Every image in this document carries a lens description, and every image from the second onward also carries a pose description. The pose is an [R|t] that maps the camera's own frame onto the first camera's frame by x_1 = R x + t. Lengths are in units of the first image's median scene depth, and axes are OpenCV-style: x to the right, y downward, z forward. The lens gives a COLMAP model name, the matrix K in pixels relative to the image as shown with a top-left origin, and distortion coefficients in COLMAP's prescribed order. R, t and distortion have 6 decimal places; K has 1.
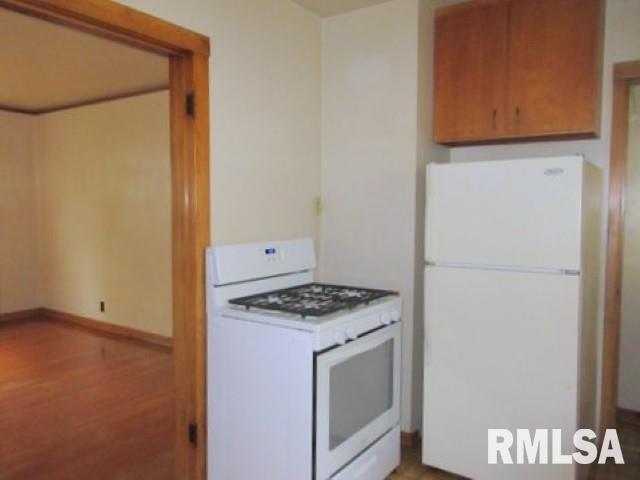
lens RADIAL K [[506.3, 0, 317.2], [0, 506.3, 240.4], [0, 0, 1]] dist [-0.056536, -0.000341]
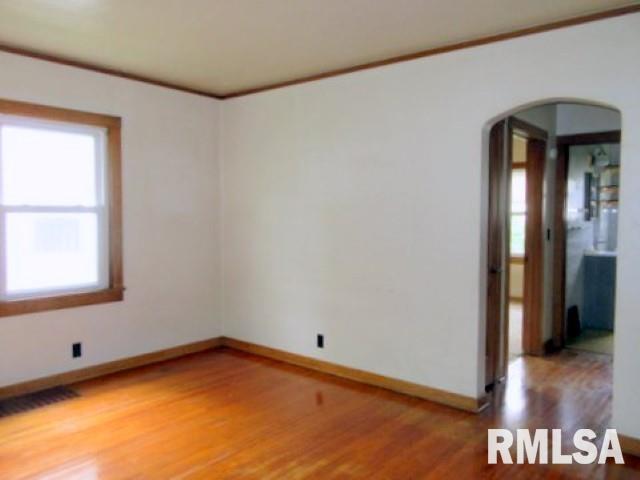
lens RADIAL K [[506.3, 0, 323.3], [0, 506.3, 238.2], [0, 0, 1]] dist [-0.056536, -0.000341]
pose [[0.994563, -0.002789, -0.104099, -0.337179], [0.001676, 0.999940, -0.010782, -0.019223], [0.104123, 0.010549, 0.994508, 0.212167]]
